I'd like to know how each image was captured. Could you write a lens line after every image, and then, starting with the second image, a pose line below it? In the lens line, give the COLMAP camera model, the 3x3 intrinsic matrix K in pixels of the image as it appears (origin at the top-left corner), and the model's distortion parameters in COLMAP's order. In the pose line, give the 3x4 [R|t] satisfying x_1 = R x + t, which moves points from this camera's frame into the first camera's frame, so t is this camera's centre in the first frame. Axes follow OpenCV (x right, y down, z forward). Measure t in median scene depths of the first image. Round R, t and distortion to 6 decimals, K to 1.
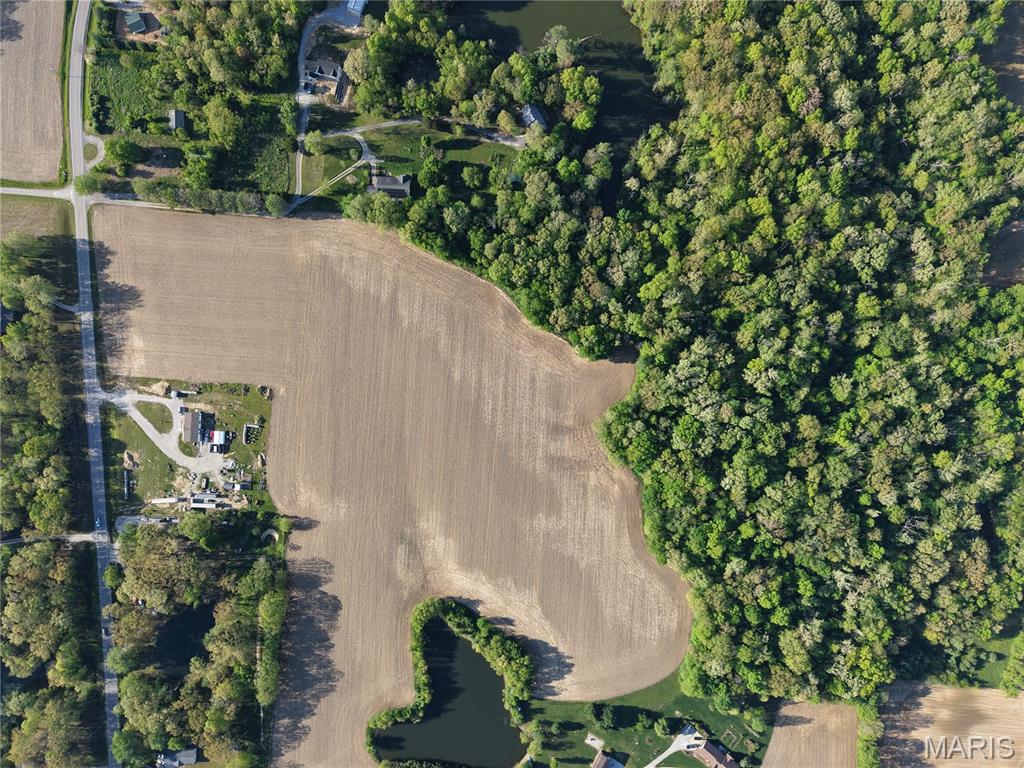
lens RADIAL K [[690.4, 0, 516.4], [0, 690.4, 383.1], [0, 0, 1]] dist [0.028208, -0.027839]
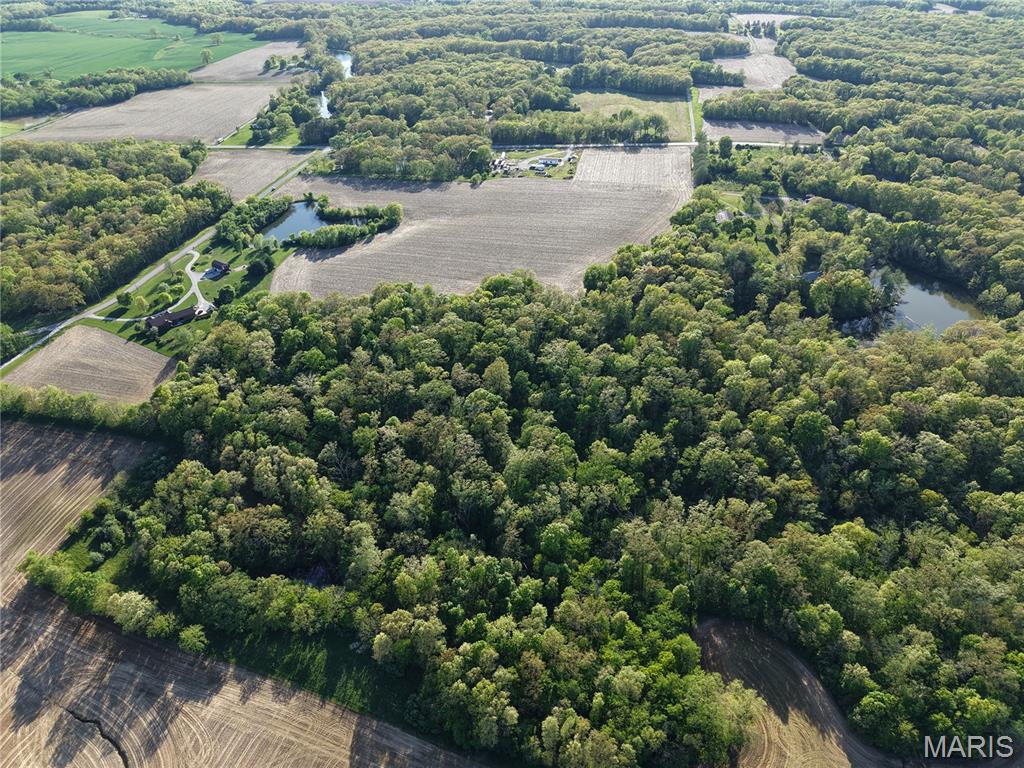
lens RADIAL K [[690.4, 0, 516.4], [0, 690.4, 383.1], [0, 0, 1]] dist [0.028208, -0.027839]
pose [[-0.109382, 0.575552, -0.810417, 1.070093], [-0.993707, -0.043512, 0.103218, -0.045458], [0.024145, 0.816607, 0.576689, 0.513638]]
